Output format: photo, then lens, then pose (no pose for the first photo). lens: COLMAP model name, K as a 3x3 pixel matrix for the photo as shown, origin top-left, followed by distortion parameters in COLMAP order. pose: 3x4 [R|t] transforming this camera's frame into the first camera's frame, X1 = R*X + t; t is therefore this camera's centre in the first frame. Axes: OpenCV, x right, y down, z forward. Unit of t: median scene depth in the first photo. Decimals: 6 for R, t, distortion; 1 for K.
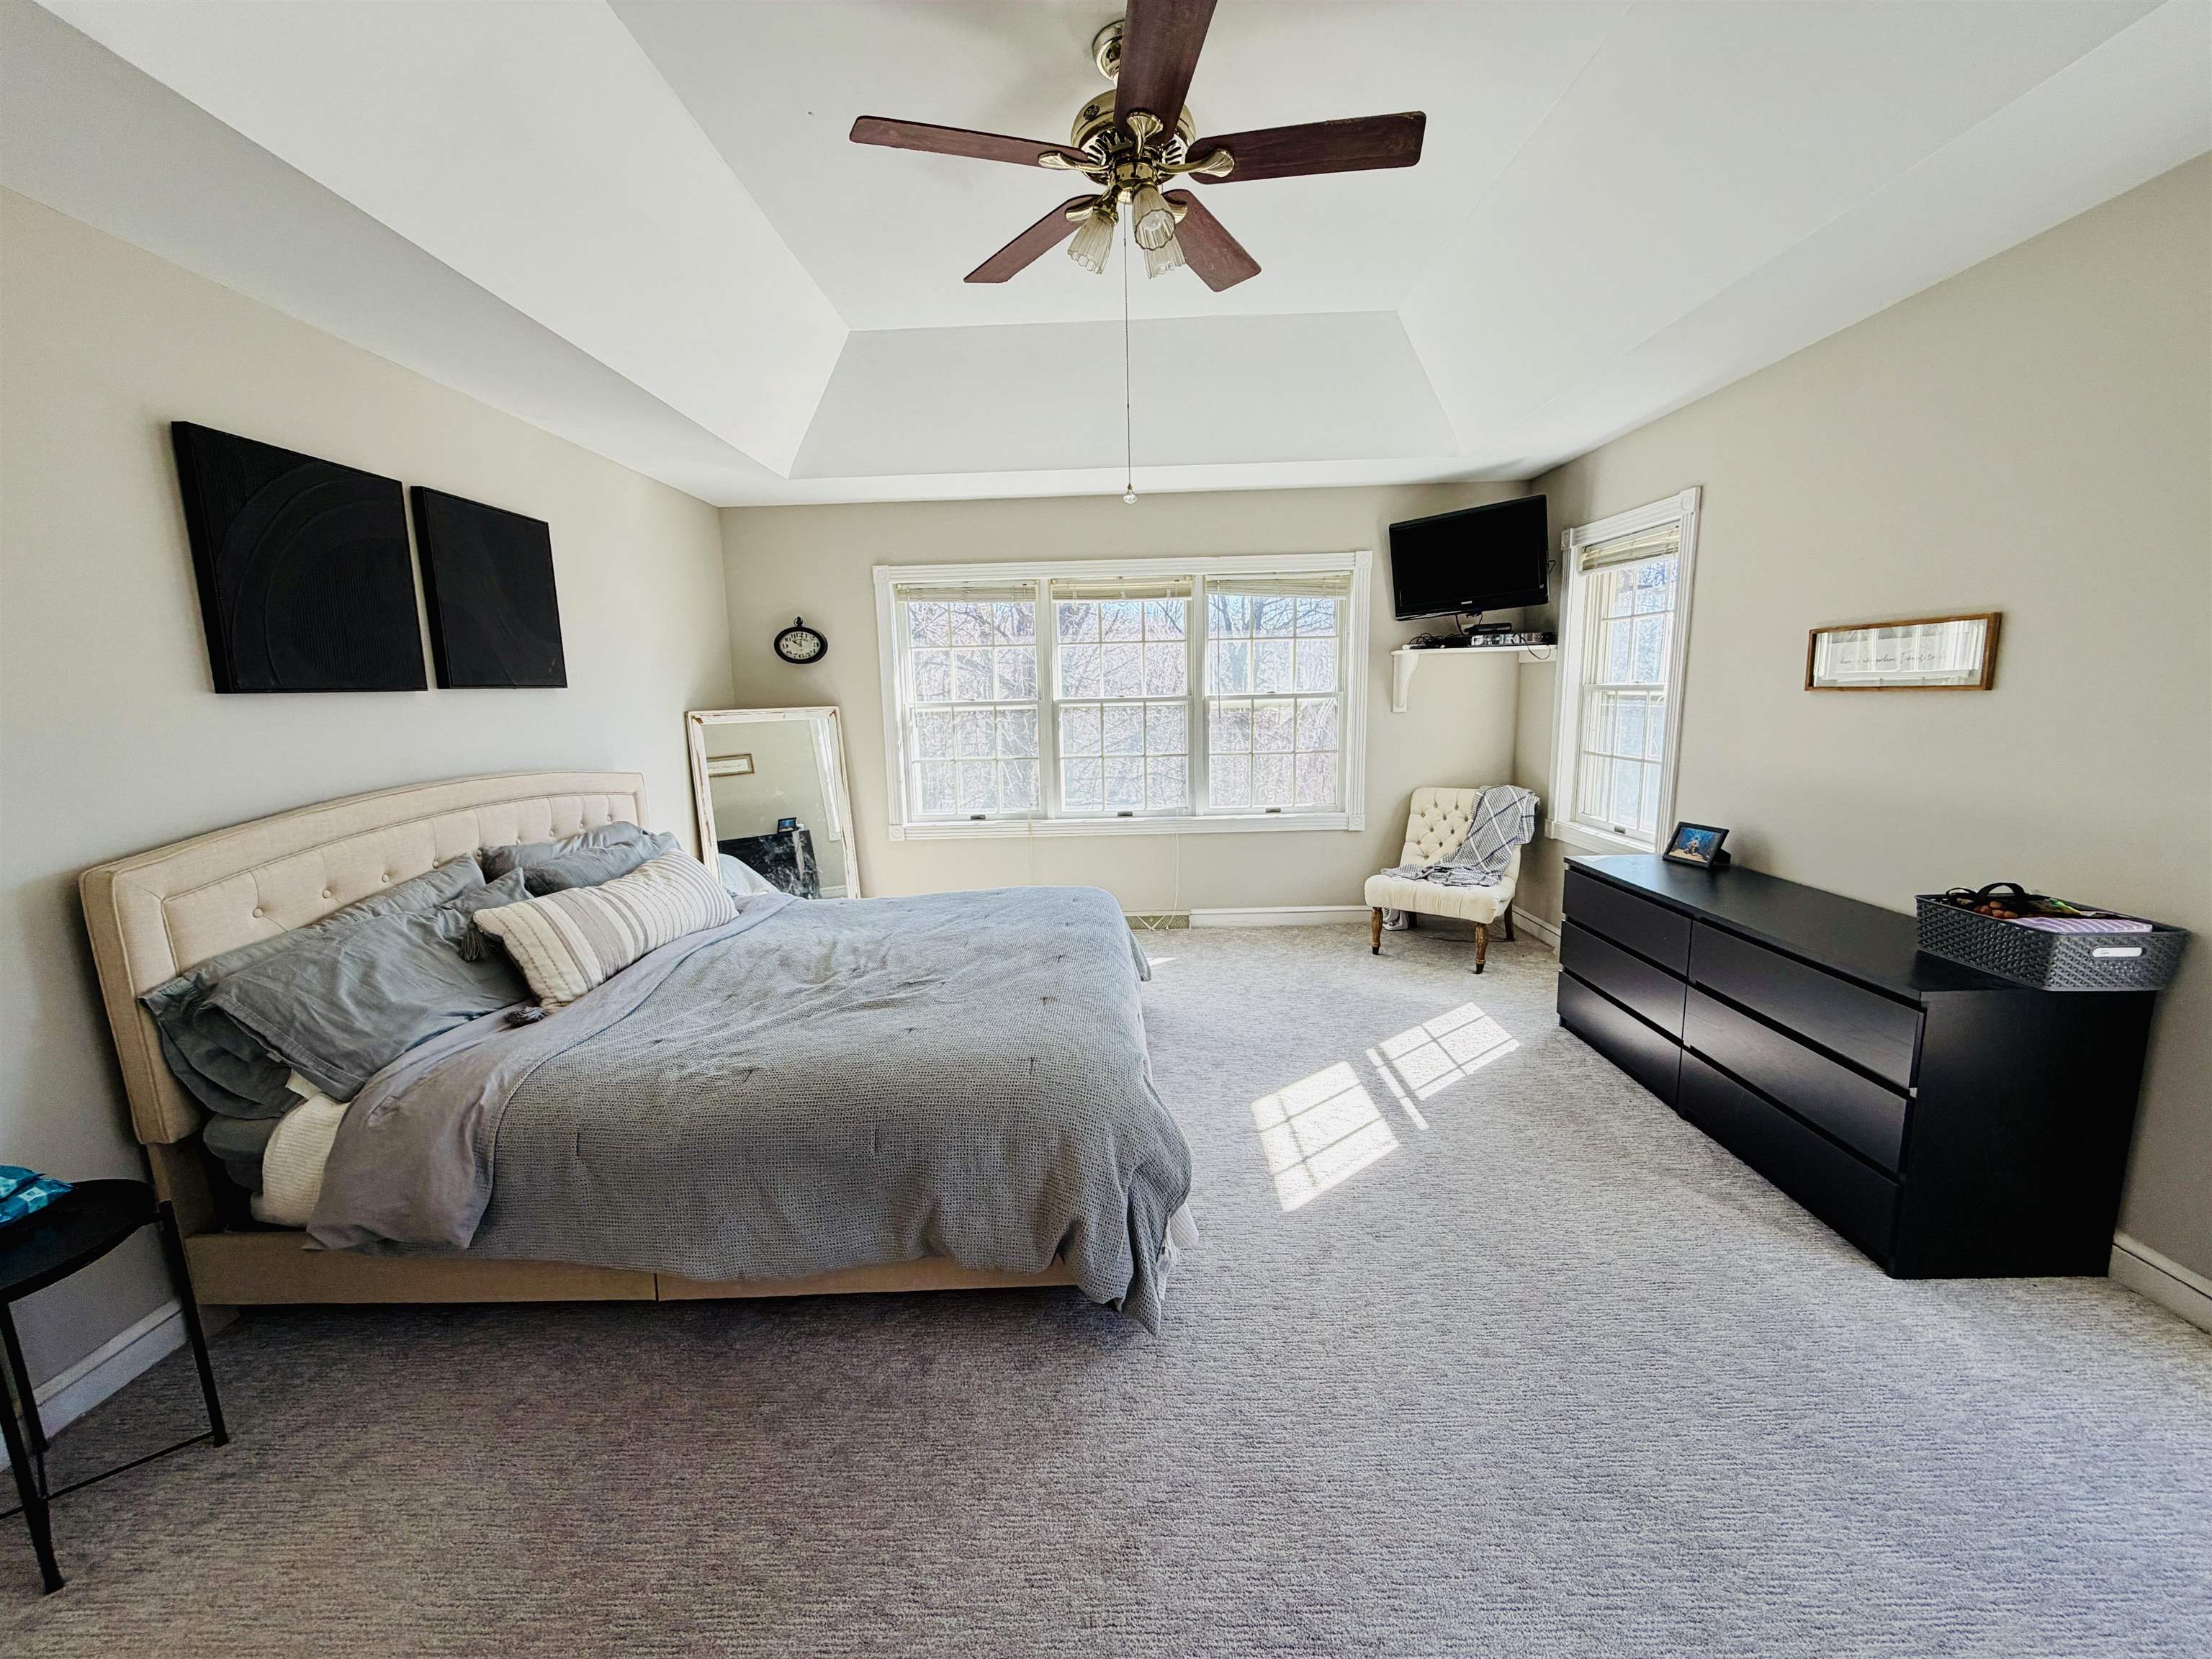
lens RADIAL K [[882.5, 0, 1106.0], [0, 882.5, 829.5], [0, 0, 1]] dist [-0.001088, -0.000205]
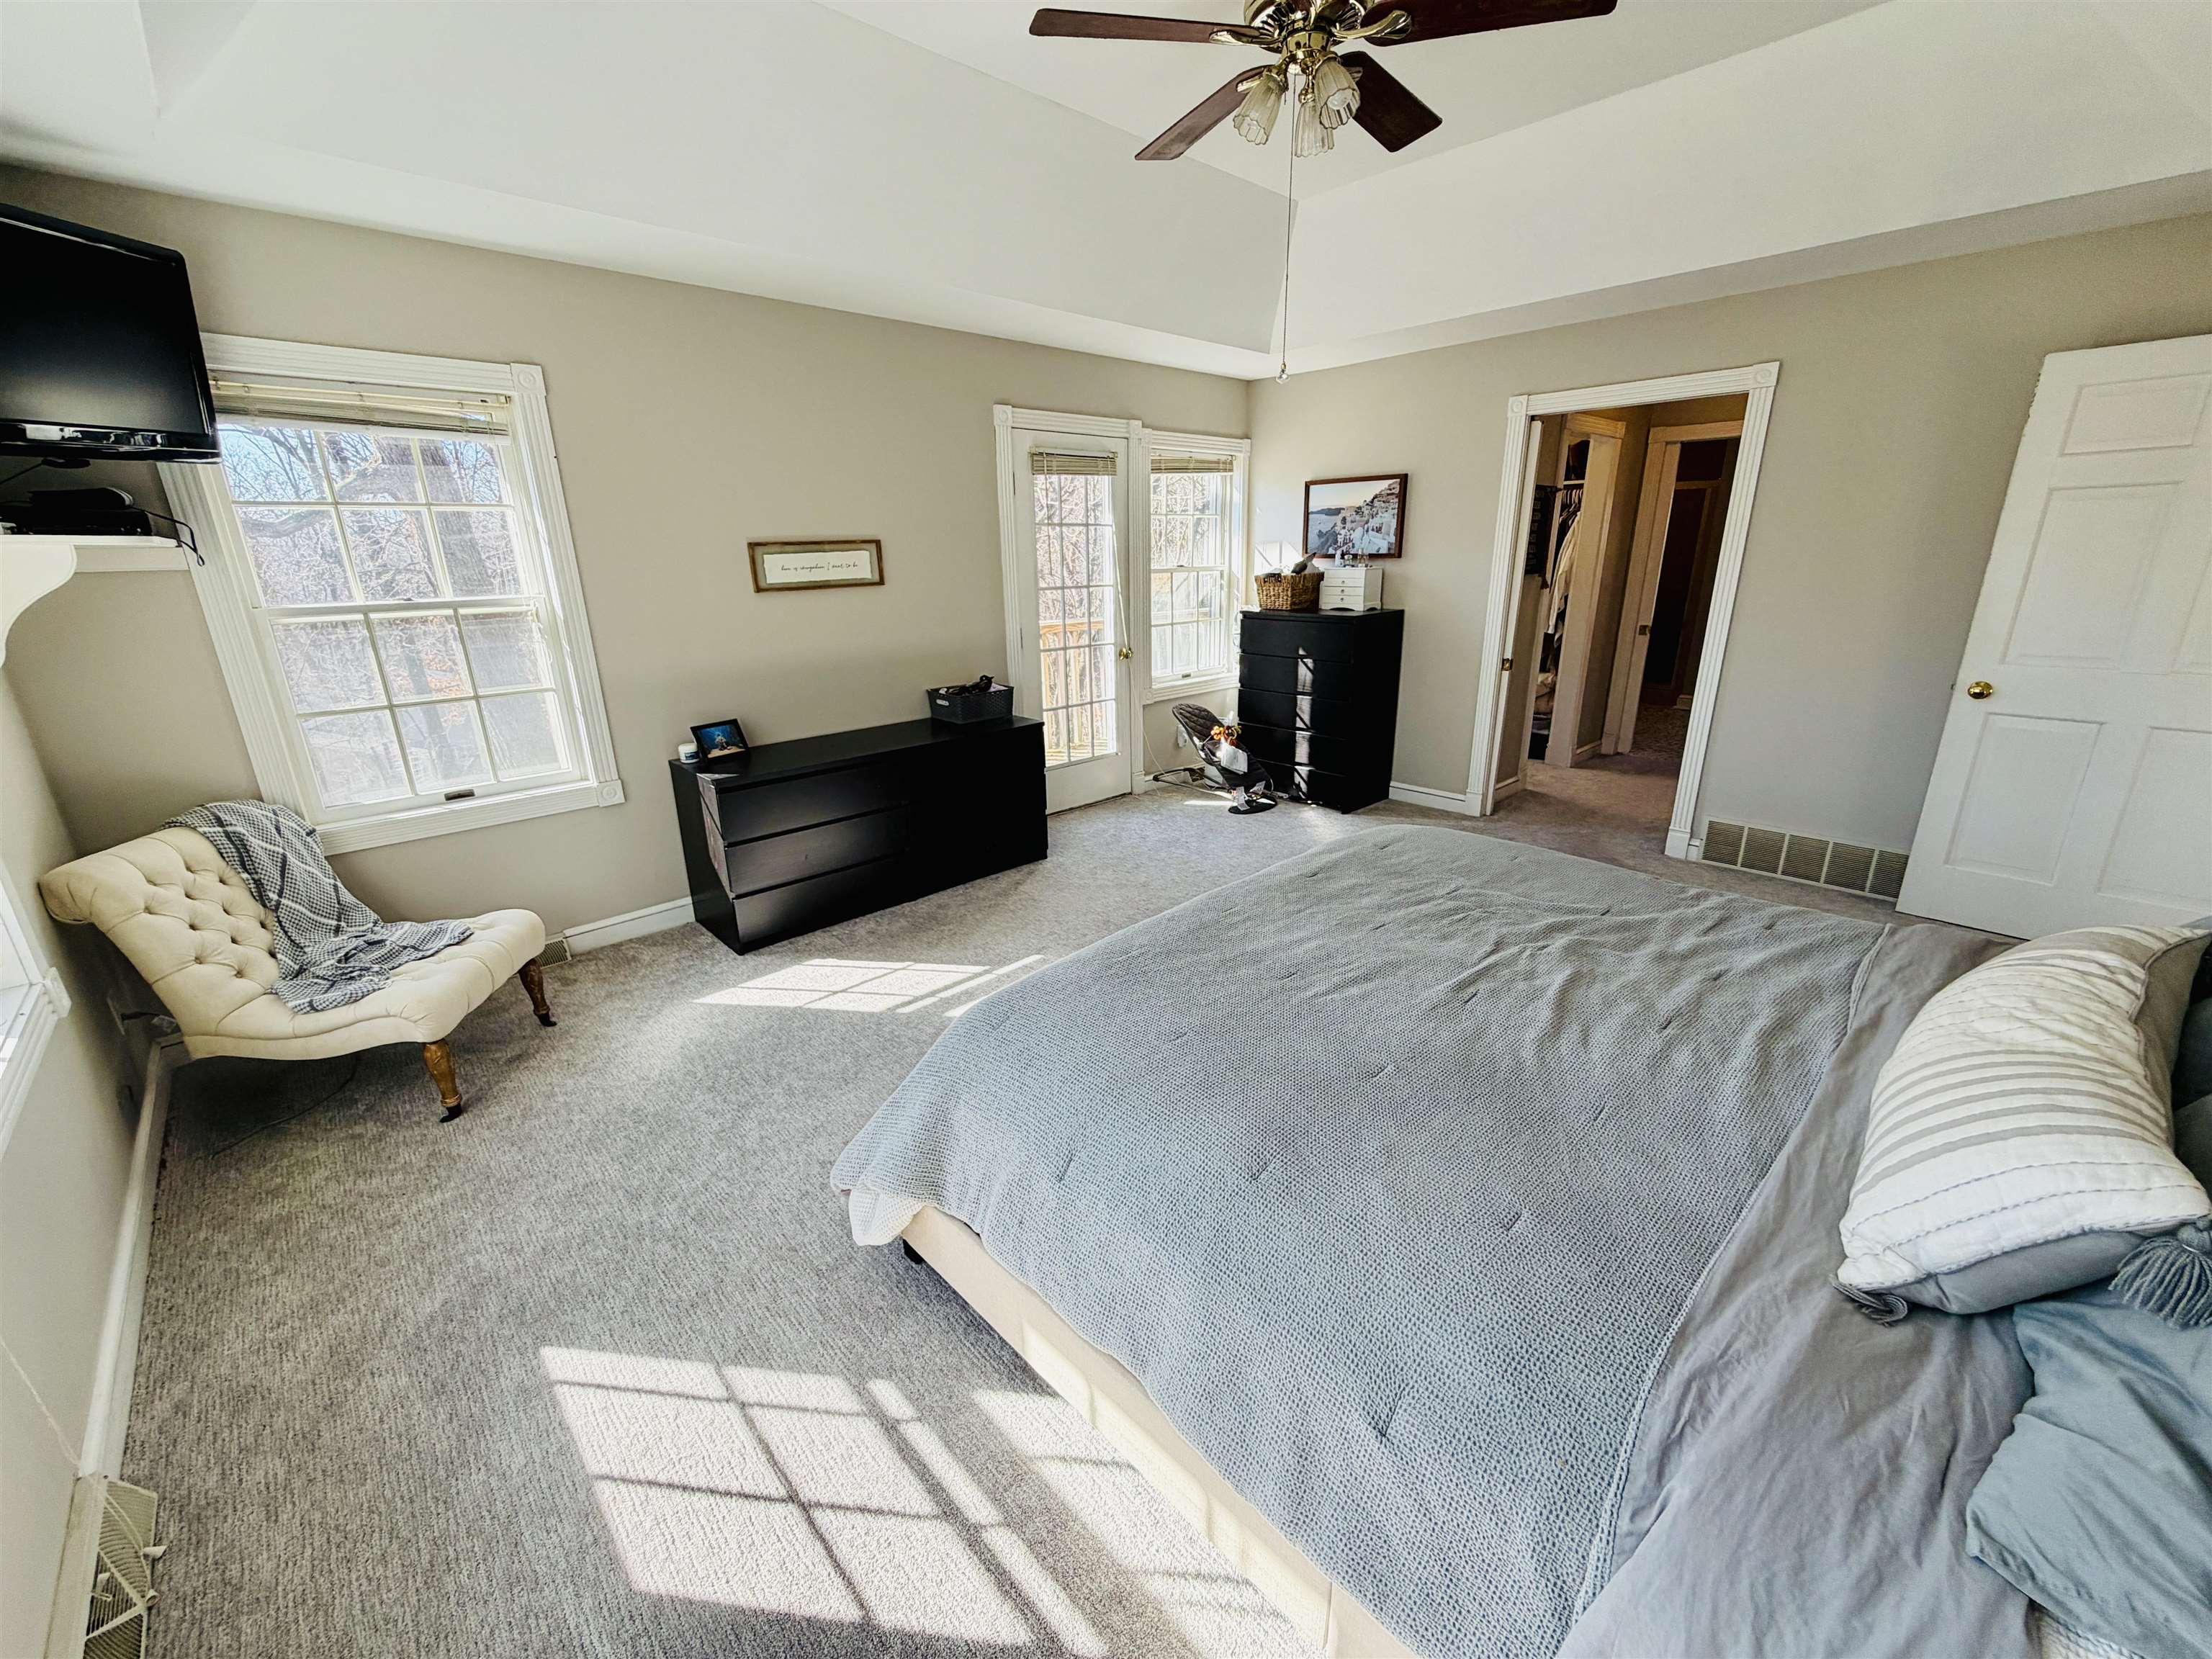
lens RADIAL K [[882.5, 0, 1106.0], [0, 882.5, 829.5], [0, 0, 1]] dist [-0.001088, -0.000205]
pose [[-0.694665, -0.183958, 0.695414, -0.463594], [0.152221, 0.907261, 0.392055, -0.251634], [-0.703043, 0.378203, -0.602240, 1.445000]]
